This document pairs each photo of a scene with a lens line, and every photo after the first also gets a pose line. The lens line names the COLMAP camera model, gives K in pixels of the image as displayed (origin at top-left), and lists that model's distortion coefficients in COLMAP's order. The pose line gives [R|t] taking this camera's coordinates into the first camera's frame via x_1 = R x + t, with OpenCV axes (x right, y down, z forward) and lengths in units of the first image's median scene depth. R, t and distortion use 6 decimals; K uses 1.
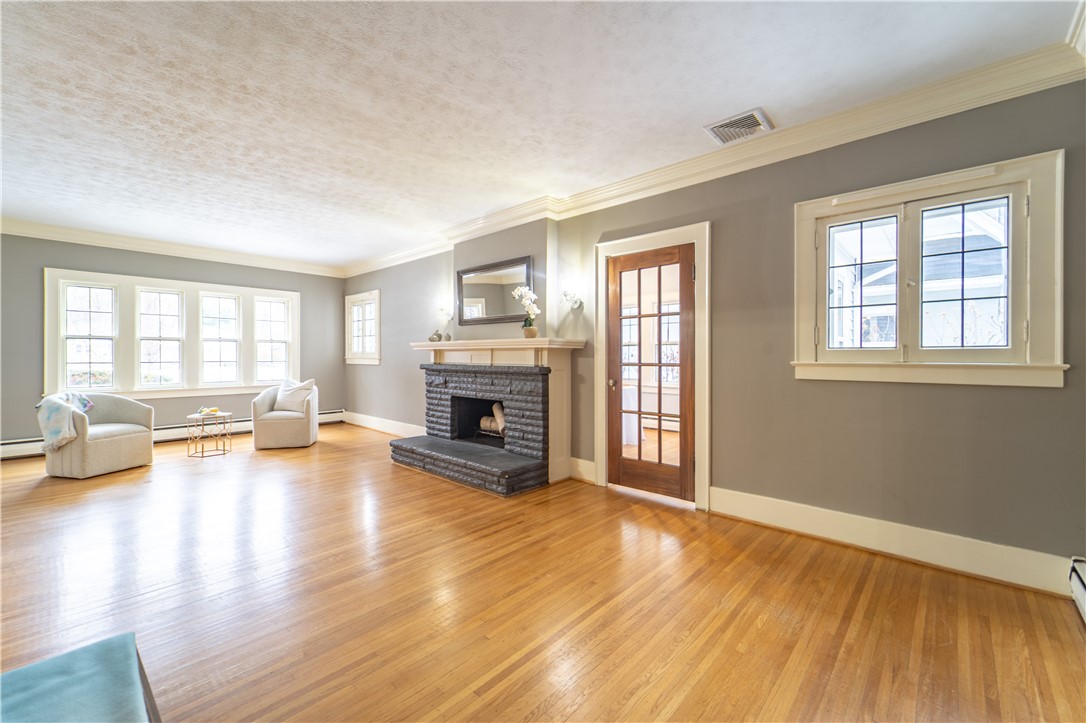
lens RADIAL K [[434.9, 0, 553.7], [0, 434.9, 362.6], [0, 0, 1]] dist [0.002463, -0.000266]
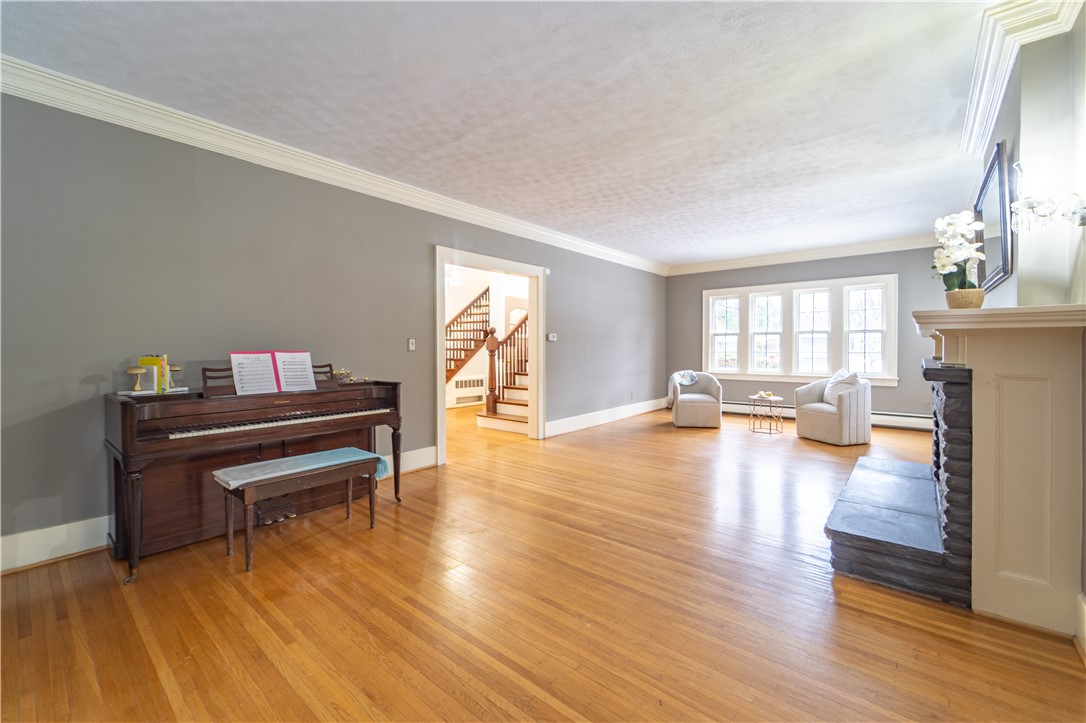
lens RADIAL K [[433.6, 0, 562.4], [0, 433.6, 351.7], [0, 0, 1]] dist [0.001915, -0.000116]
pose [[0.064807, 0.008956, -0.997858, 0.388095], [-0.013220, 0.999880, 0.008116, -0.005831], [0.997810, 0.012666, 0.064917, 0.453082]]
